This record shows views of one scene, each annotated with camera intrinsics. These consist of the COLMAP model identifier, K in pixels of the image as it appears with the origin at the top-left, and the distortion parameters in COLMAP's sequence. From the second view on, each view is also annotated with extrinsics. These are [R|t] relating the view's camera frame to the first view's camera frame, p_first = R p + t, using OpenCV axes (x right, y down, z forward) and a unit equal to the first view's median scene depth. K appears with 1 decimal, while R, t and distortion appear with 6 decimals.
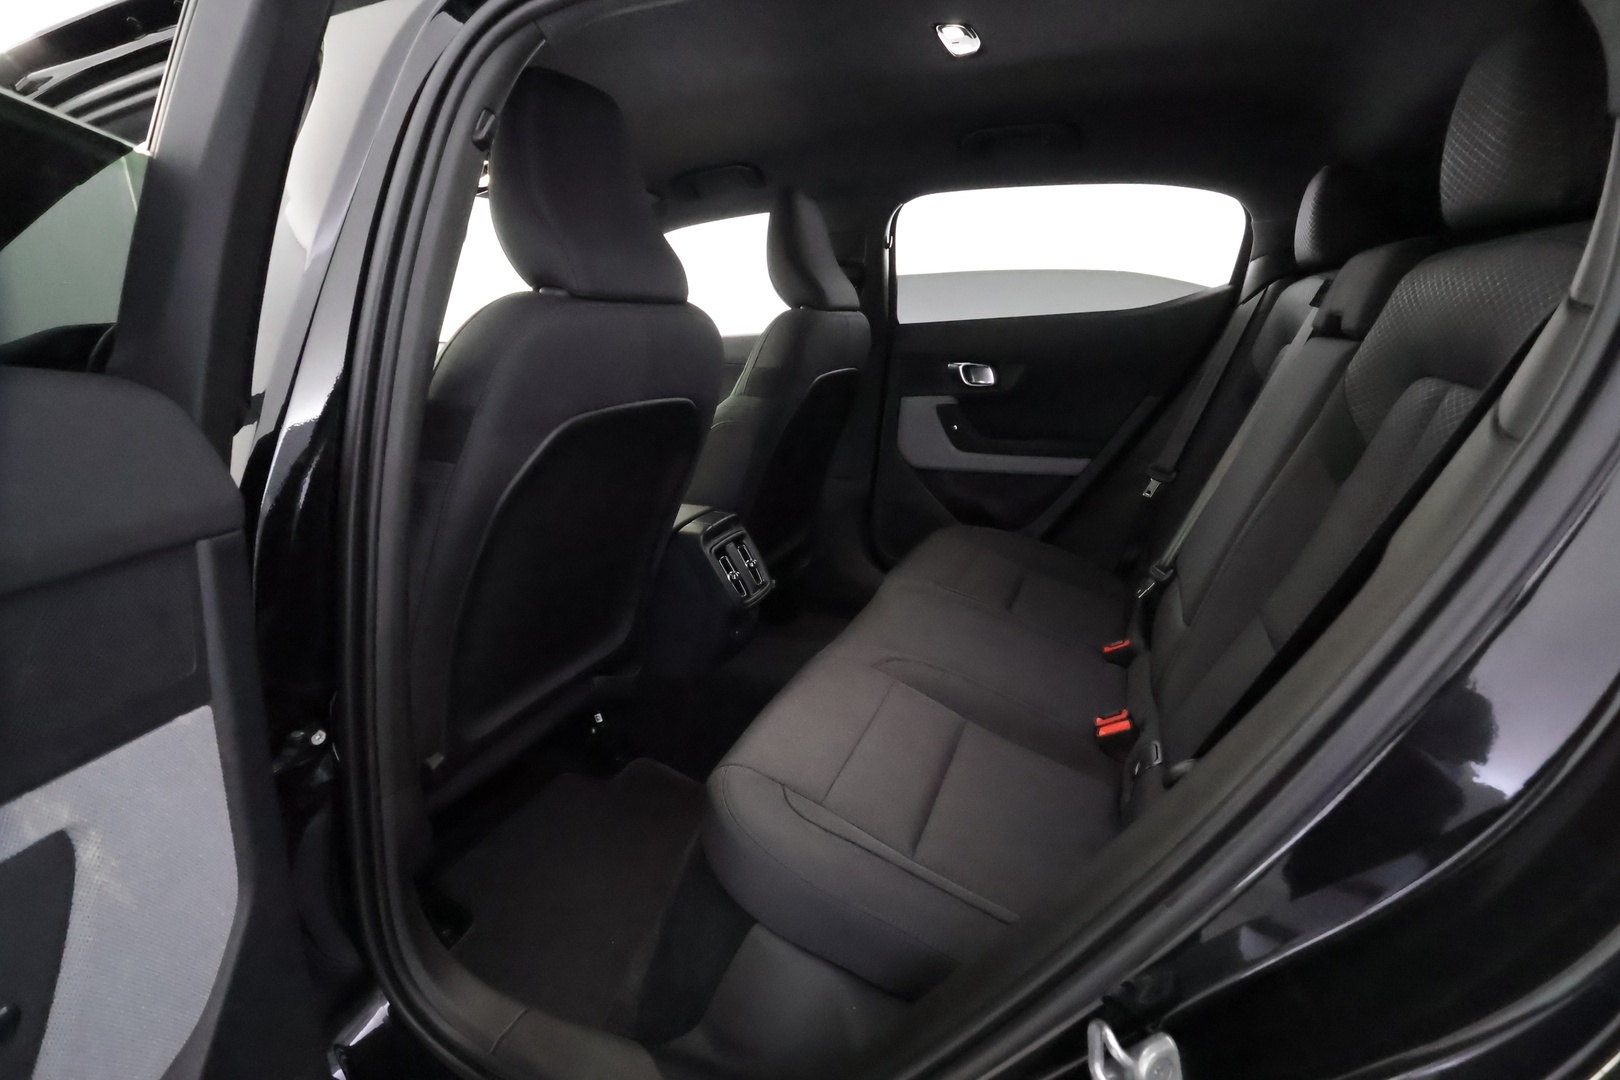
lens RADIAL K [[765.7, 0, 815.6], [0, 765.7, 531.6], [0, 0, 1]] dist [0.016664, -0.000083]
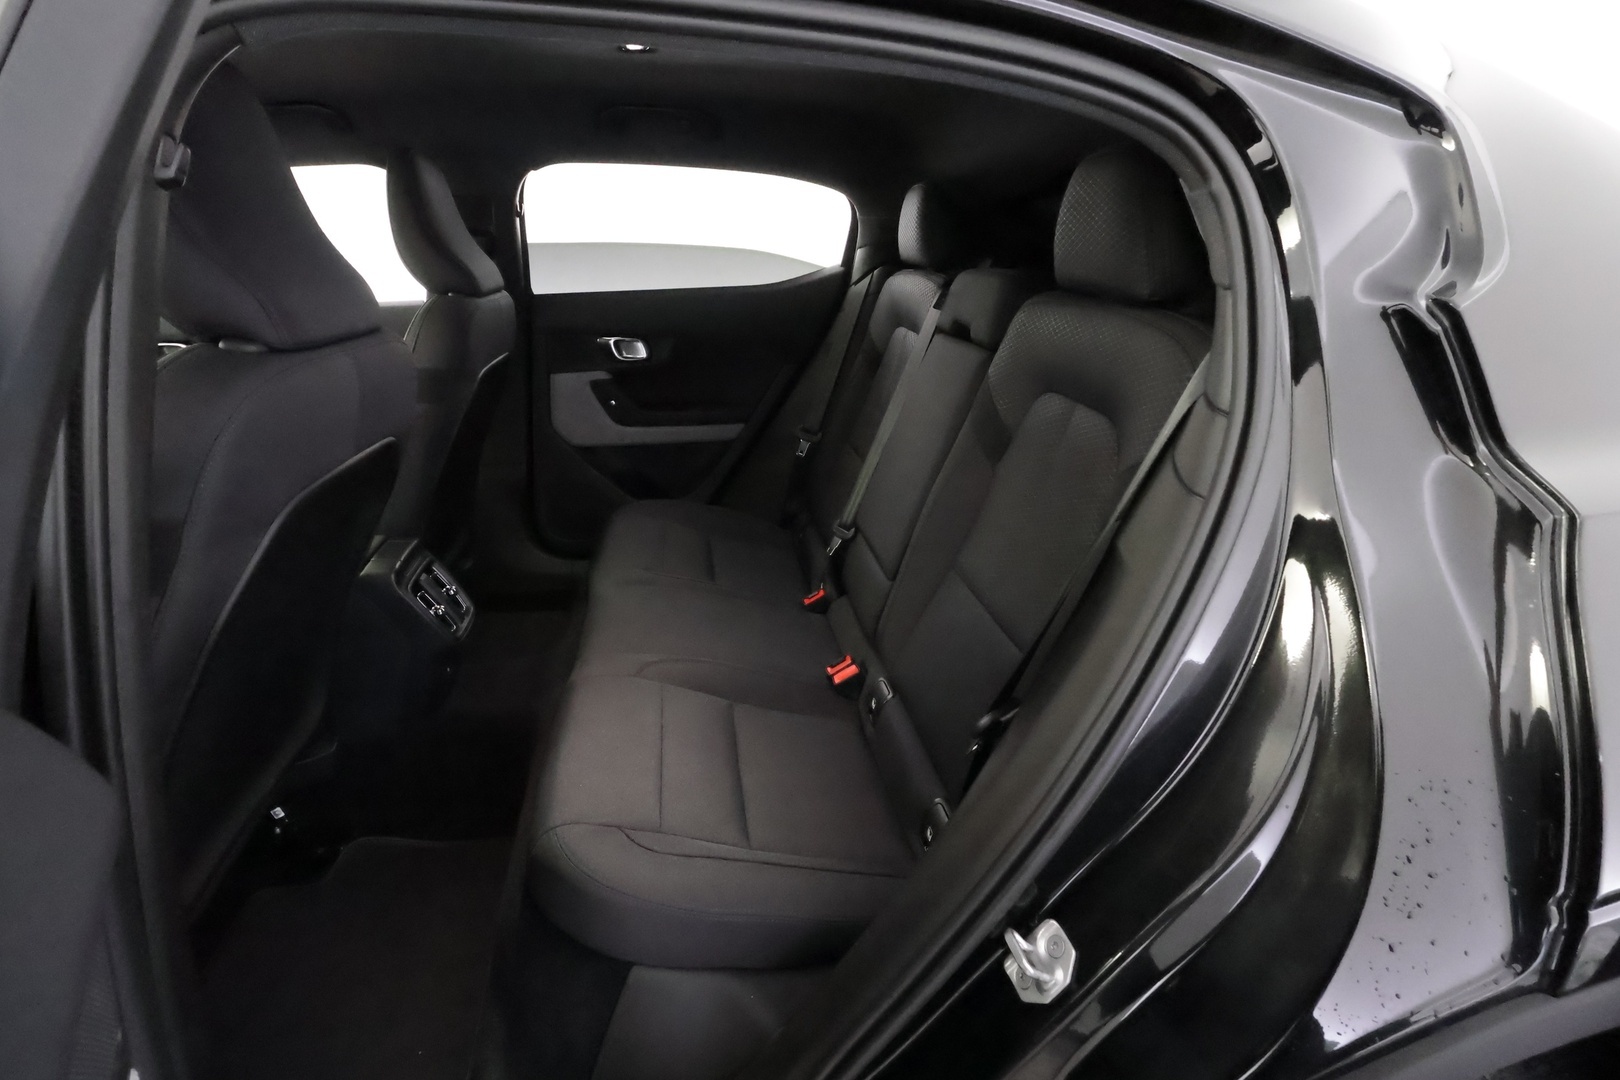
lens RADIAL K [[765.7, 0, 815.6], [0, 765.7, 531.6], [0, 0, 1]] dist [0.016664, -0.000083]
pose [[0.849234, -0.169706, 0.500002, -0.158203], [0.119413, 0.984137, 0.131208, -0.093913], [-0.514337, -0.051719, 0.856027, 0.011164]]
